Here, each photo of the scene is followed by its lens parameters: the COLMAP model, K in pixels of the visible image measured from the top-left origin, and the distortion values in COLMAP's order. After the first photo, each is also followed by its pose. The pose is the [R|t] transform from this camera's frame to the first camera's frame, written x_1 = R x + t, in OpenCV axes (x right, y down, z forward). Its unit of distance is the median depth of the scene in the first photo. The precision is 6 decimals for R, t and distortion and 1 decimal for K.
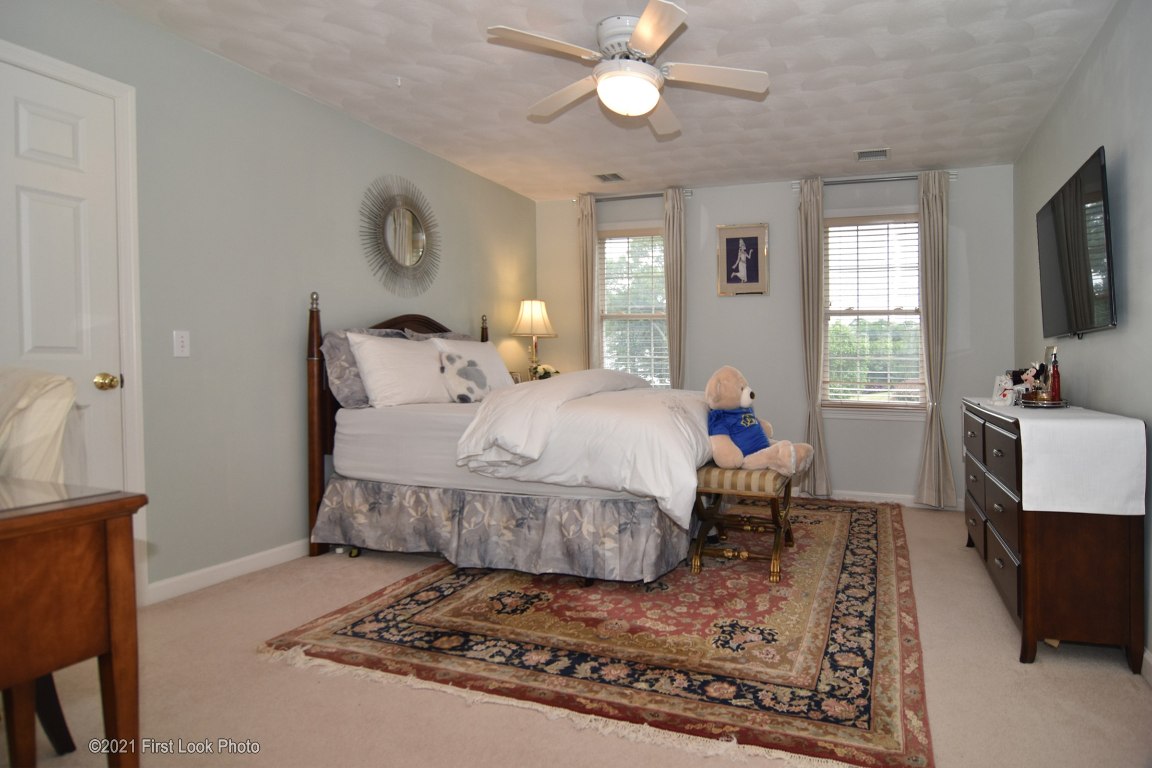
lens RADIAL K [[720.3, 0, 600.0], [0, 720.3, 364.8], [0, 0, 1]] dist [-0.004771, -0.002184]
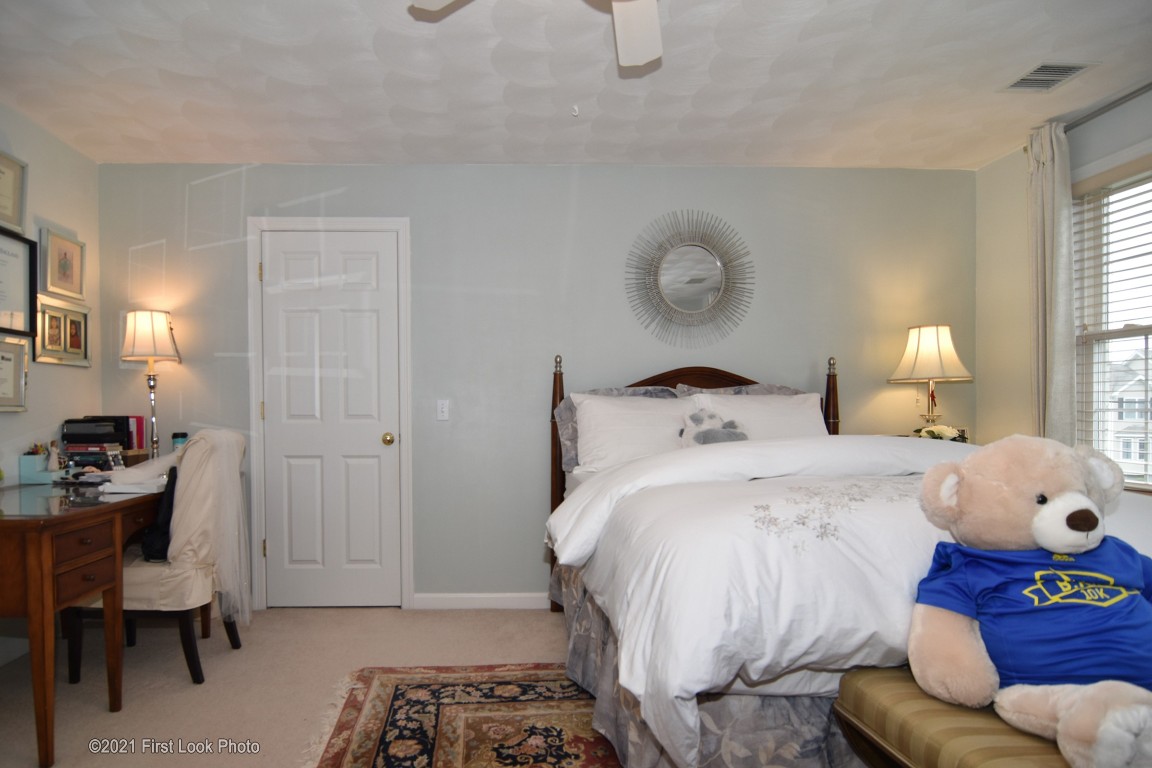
lens RADIAL K [[599.1, 0, 547.0], [0, 599.1, 429.3], [0, 0, 1]] dist [-0.003747, -0.002086]
pose [[0.378480, 0.013259, -0.925514, 0.391429], [0.004567, 0.999858, 0.016191, -0.009640], [0.925598, -0.010355, 0.378366, 0.666529]]
